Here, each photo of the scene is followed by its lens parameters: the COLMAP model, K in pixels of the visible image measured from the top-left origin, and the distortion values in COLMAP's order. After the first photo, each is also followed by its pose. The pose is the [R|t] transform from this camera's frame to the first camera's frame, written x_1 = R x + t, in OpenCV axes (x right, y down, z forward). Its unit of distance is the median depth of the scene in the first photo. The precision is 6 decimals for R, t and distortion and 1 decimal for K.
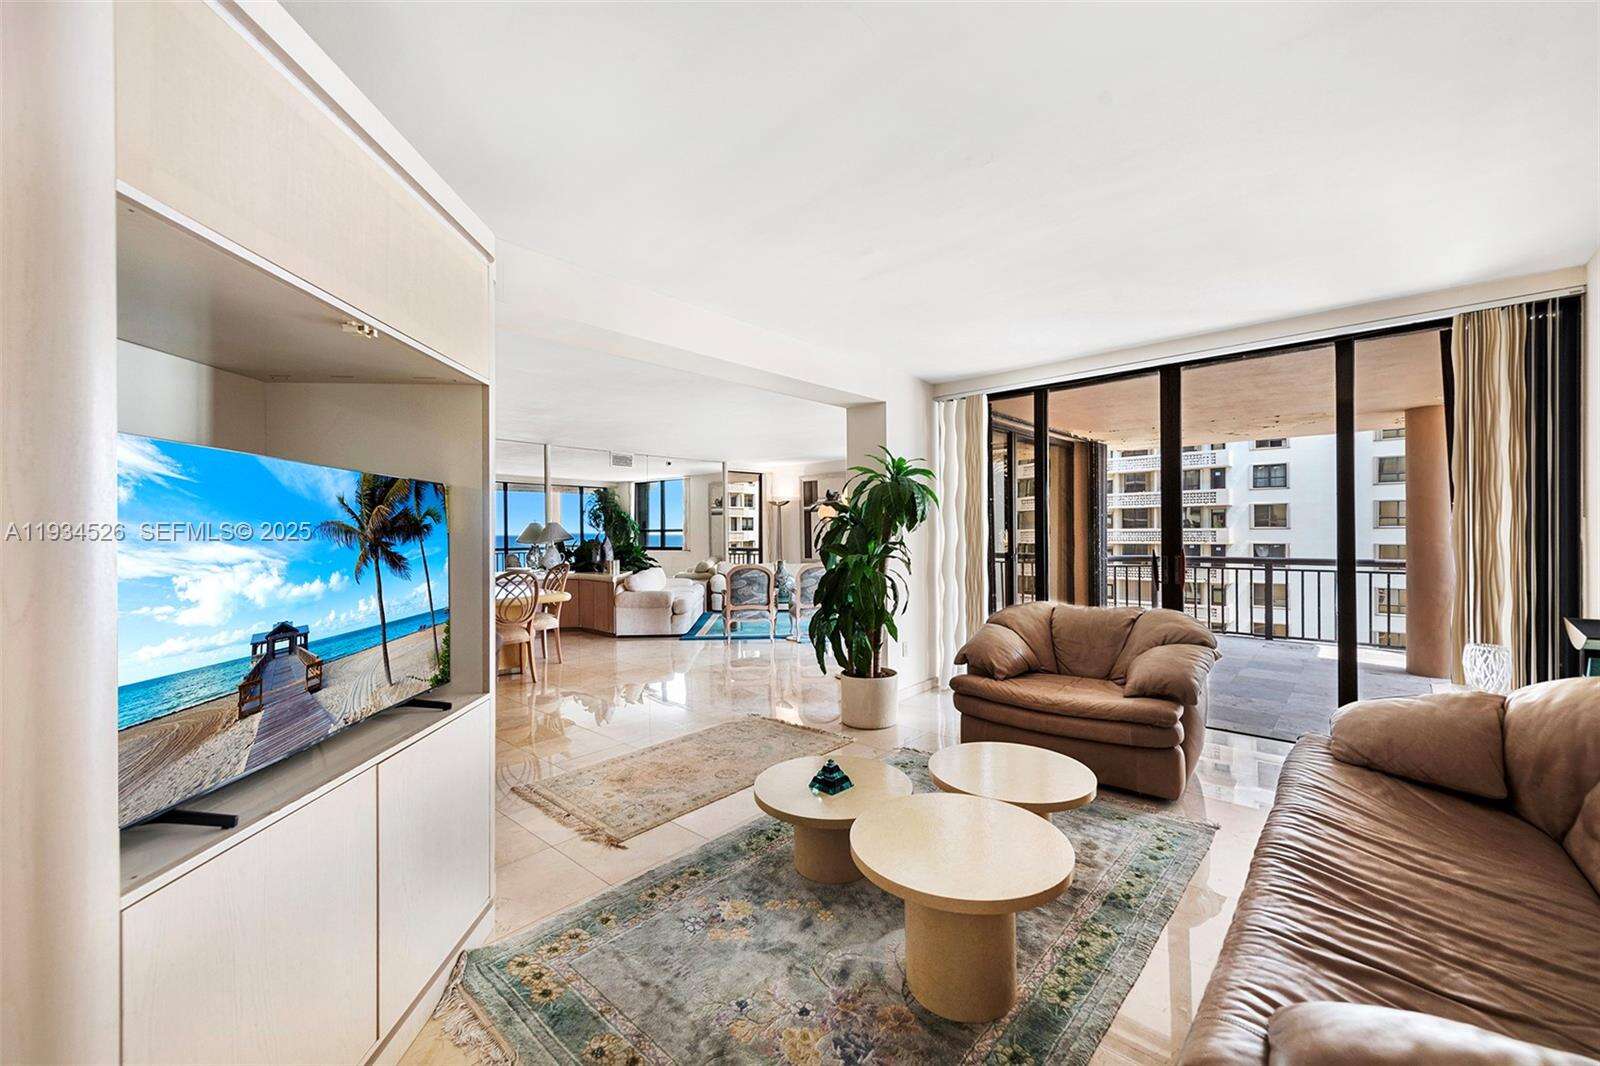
lens RADIAL K [[631.2, 0, 808.8], [0, 631.2, 534.3], [0, 0, 1]] dist [0.011607, -0.003597]
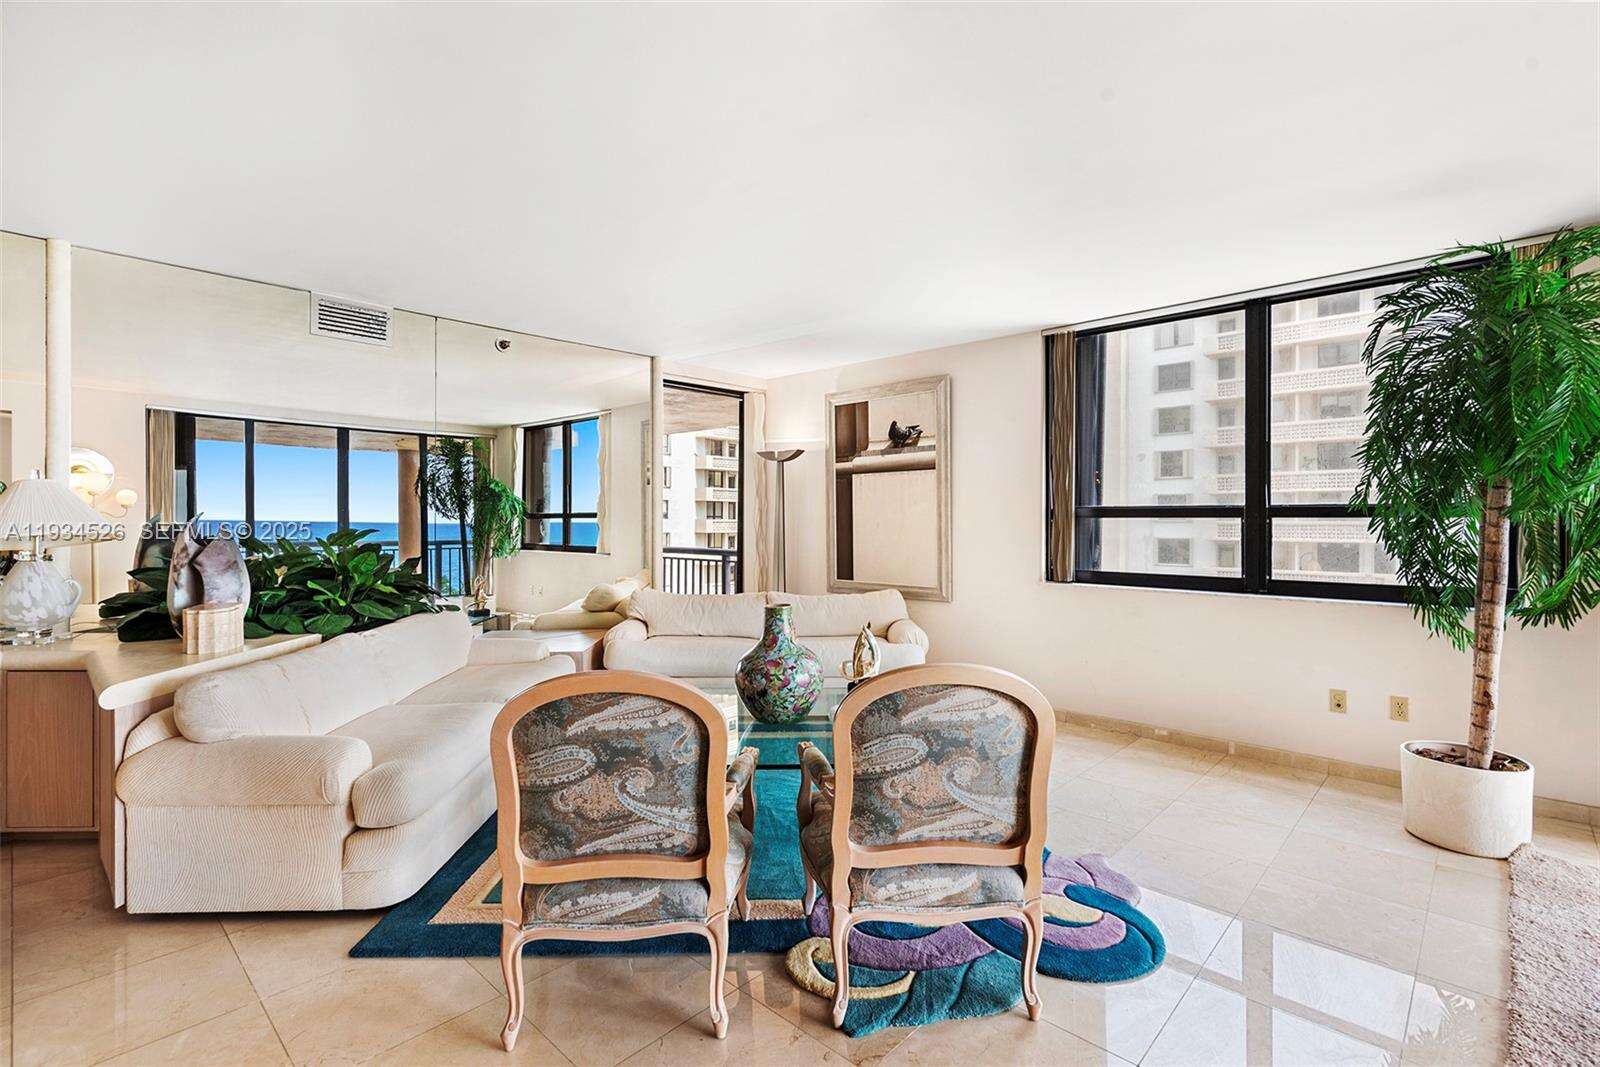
lens RADIAL K [[735.3, 0, 807.7], [0, 735.3, 524.3], [0, 0, 1]] dist [0.014376, -0.000404]
pose [[0.999685, 0.008883, -0.023481, -0.030835], [-0.008857, 0.999960, 0.001177, -0.002180], [0.023491, -0.000969, 0.999724, 0.984205]]
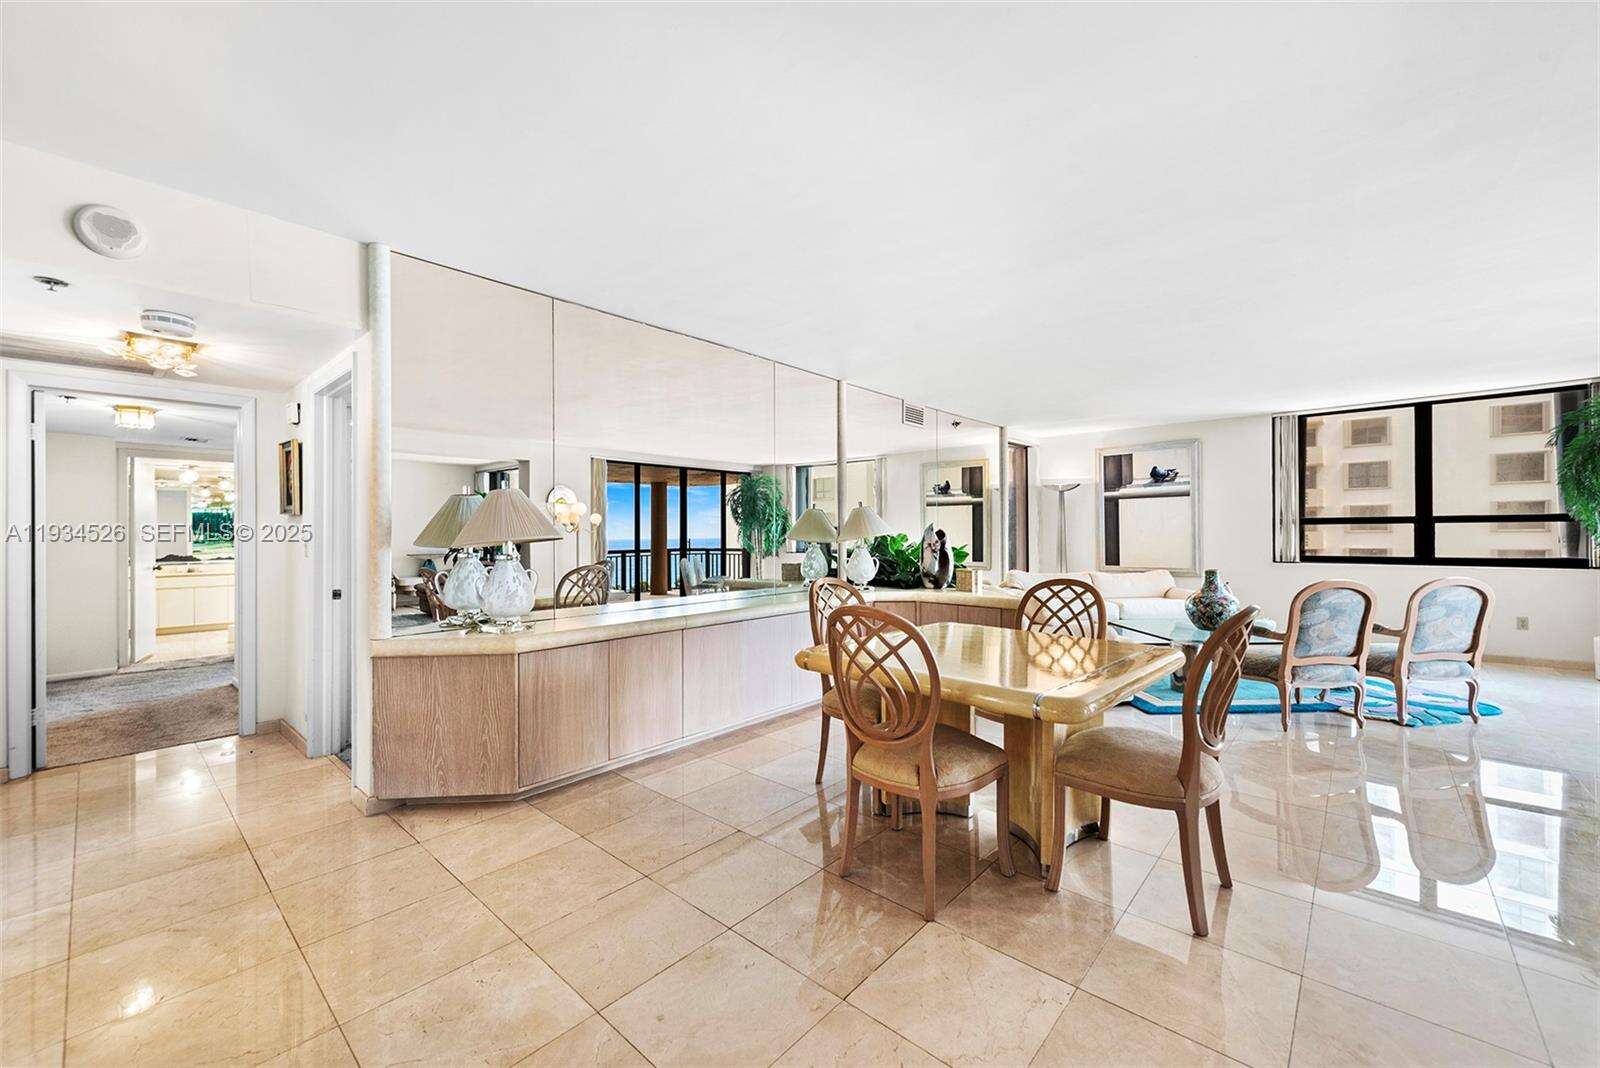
lens RADIAL K [[631.2, 0, 807.0], [0, 631.2, 535.0], [0, 0, 1]] dist [0.011607, -0.003597]
pose [[0.999990, 0.002602, 0.003653, -0.699691], [-0.002582, 0.999982, -0.005403, 0.017684], [-0.003667, 0.005394, 0.999979, 0.604485]]
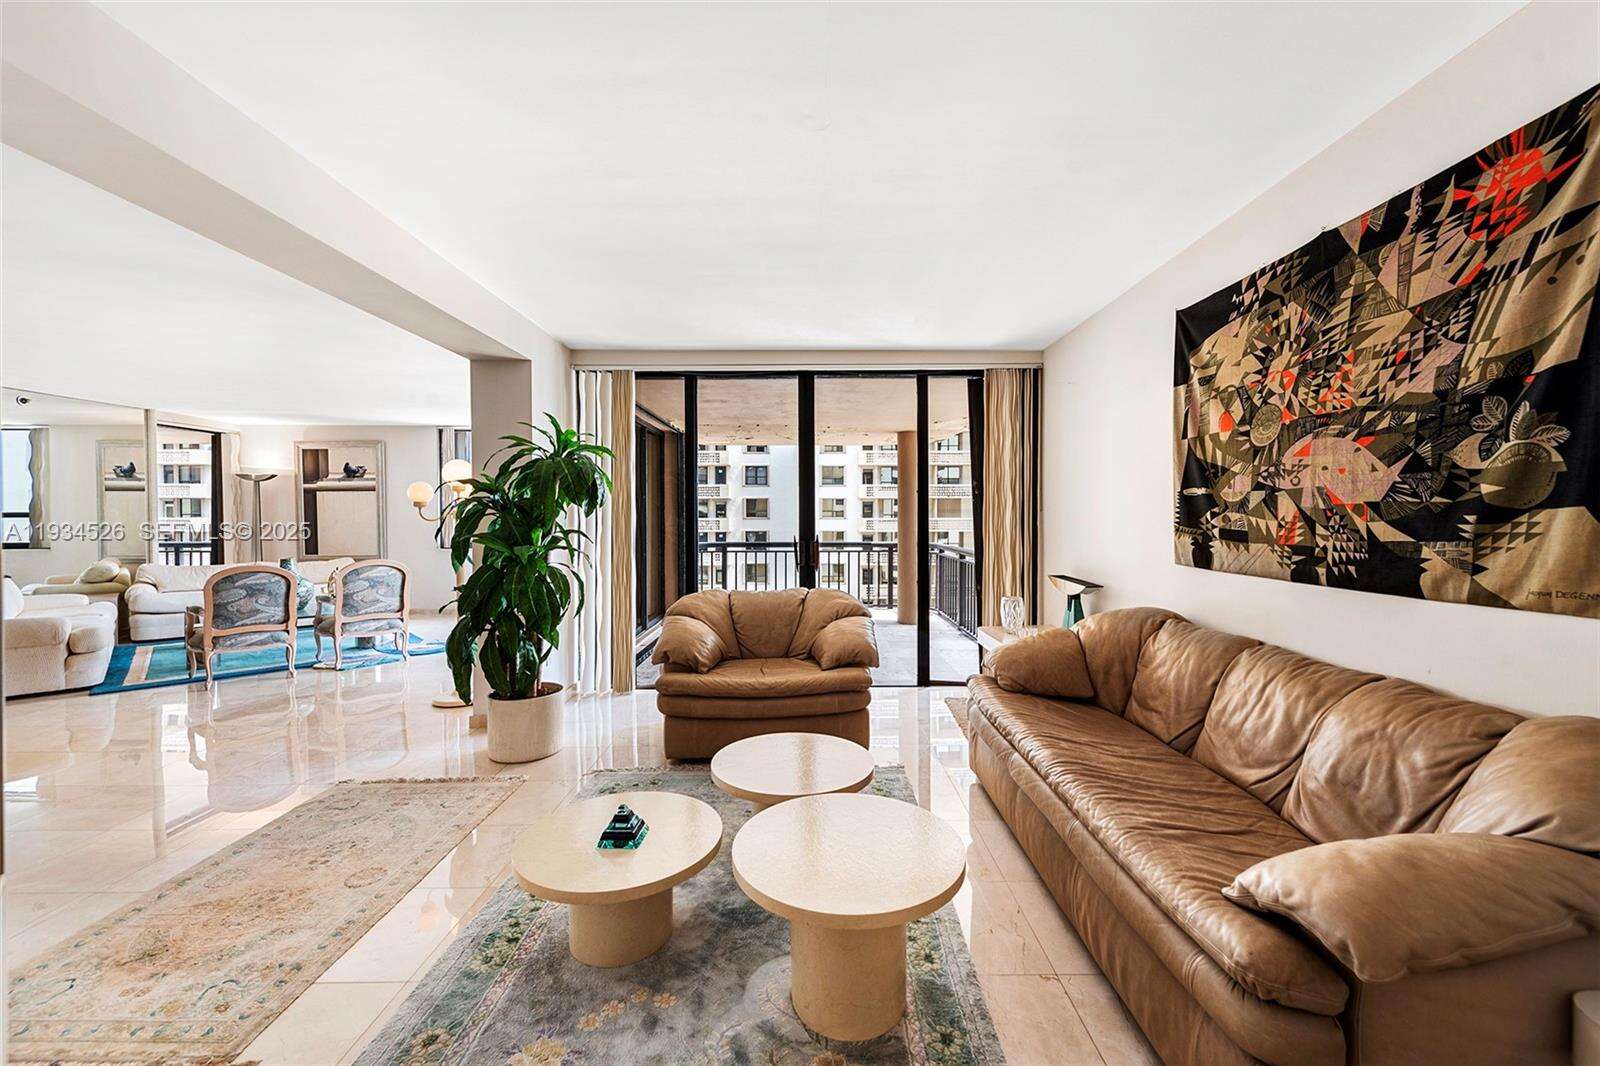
lens RADIAL K [[643.3, 0, 810.9], [0, 643.3, 525.6], [0, 0, 1]] dist [0.008105, -0.002646]
pose [[0.743799, -0.001370, 0.668402, -0.143991], [-0.001121, 0.999994, 0.003297, 0.002084], [-0.668403, -0.003201, 0.743792, 0.107243]]
